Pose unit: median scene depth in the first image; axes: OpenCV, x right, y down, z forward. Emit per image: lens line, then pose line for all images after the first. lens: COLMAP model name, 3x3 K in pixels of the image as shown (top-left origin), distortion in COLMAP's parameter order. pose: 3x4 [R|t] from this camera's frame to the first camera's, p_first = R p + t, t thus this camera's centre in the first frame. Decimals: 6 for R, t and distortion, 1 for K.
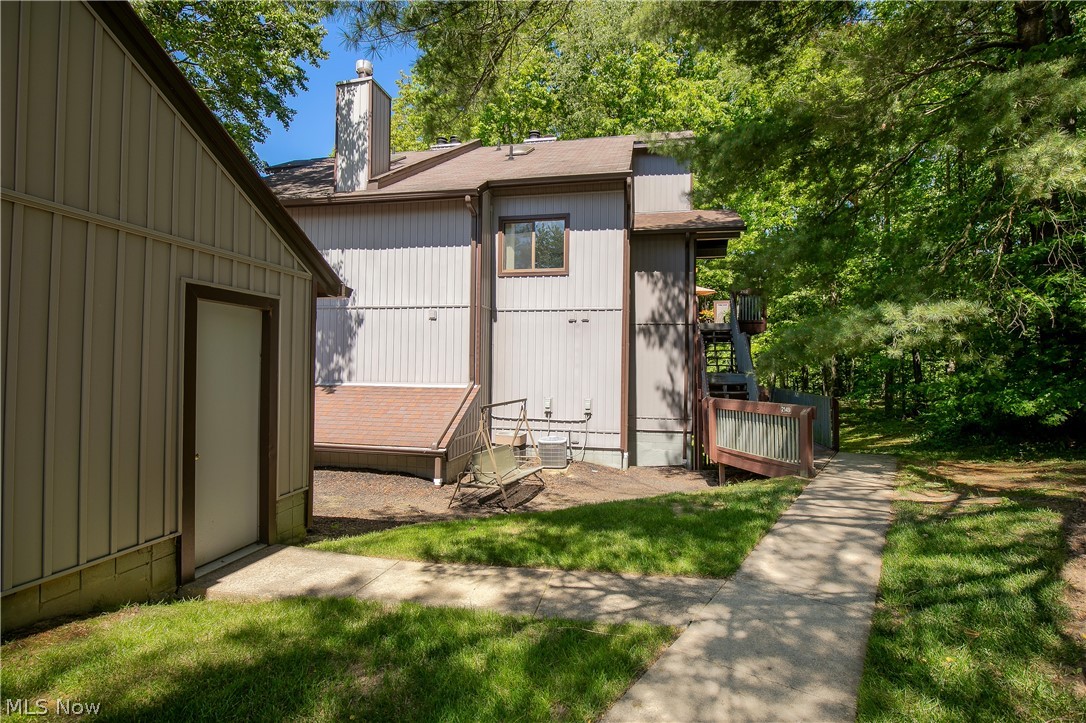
lens RADIAL K [[500.2, 0, 543.0], [0, 500.2, 361.5], [0, 0, 1]] dist [-0.000077, -0.000061]
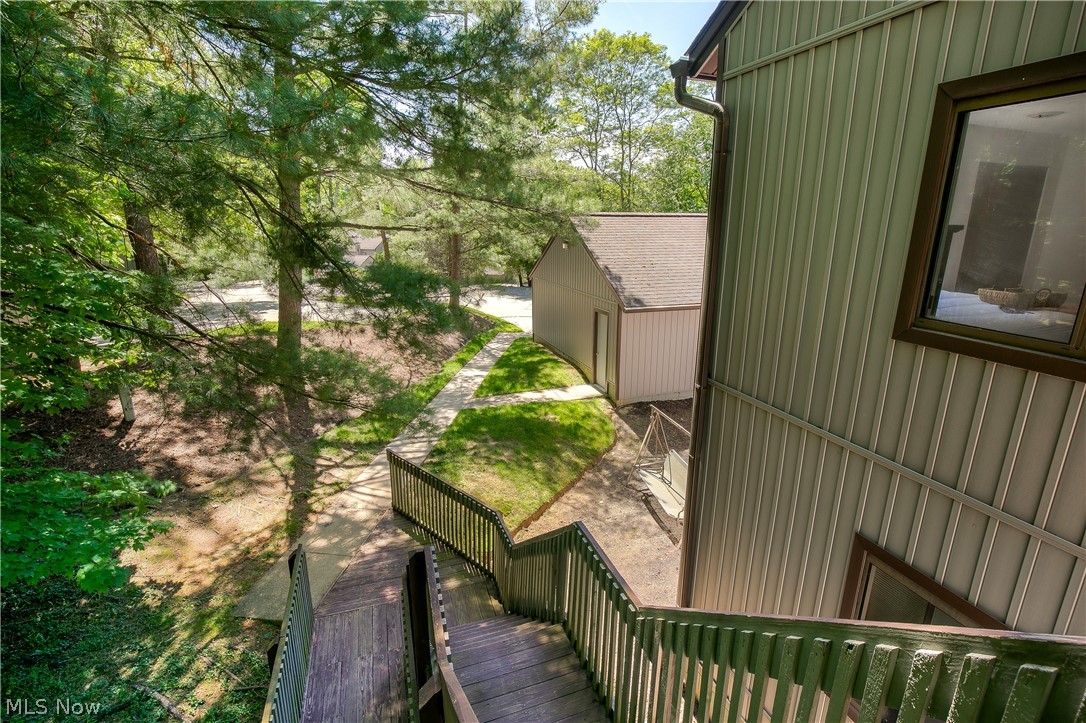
lens RADIAL K [[519.4, 0, 543.0], [0, 519.4, 361.5], [0, 0, 1]] dist [-0.012504, -0.000305]
pose [[-0.861441, 0.120663, -0.493315, 1.435048], [-0.002613, 0.970299, 0.241895, -0.633257], [0.507850, 0.209667, -0.835540, 3.692805]]
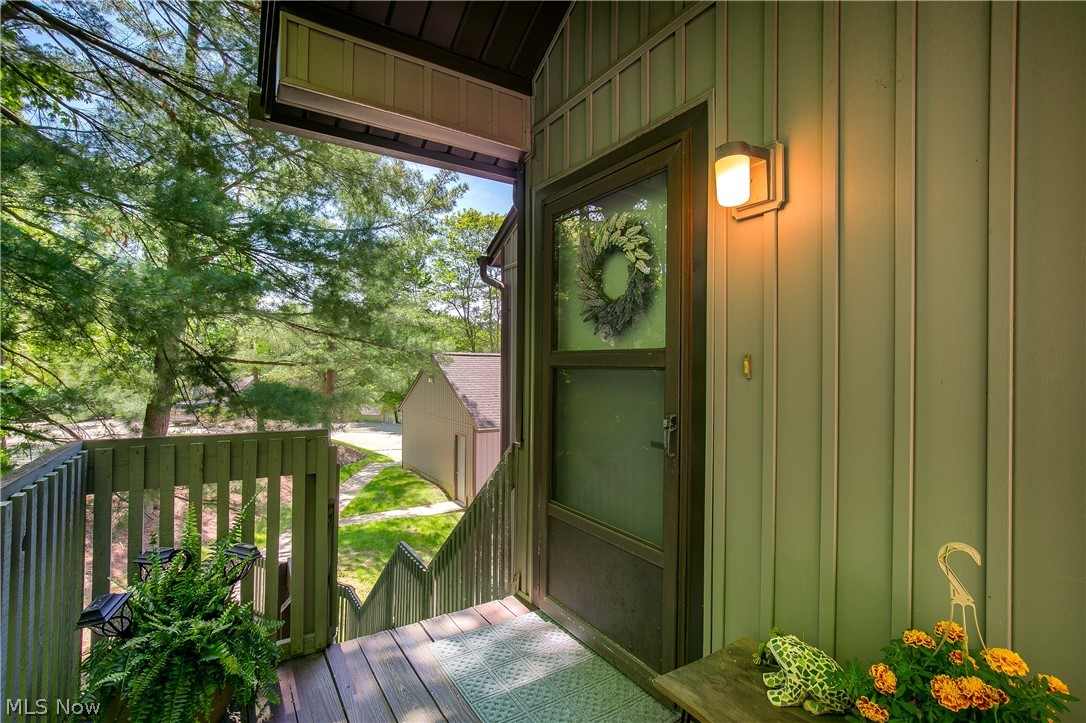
lens RADIAL K [[500.2, 0, 543.0], [0, 500.2, 361.5], [0, 0, 1]] dist [-0.000077, -0.000061]
pose [[-0.718156, -0.022594, -0.695516, 1.626781], [-0.005325, 0.999622, -0.026975, -0.573289], [0.695862, -0.015669, -0.718004, 4.234265]]
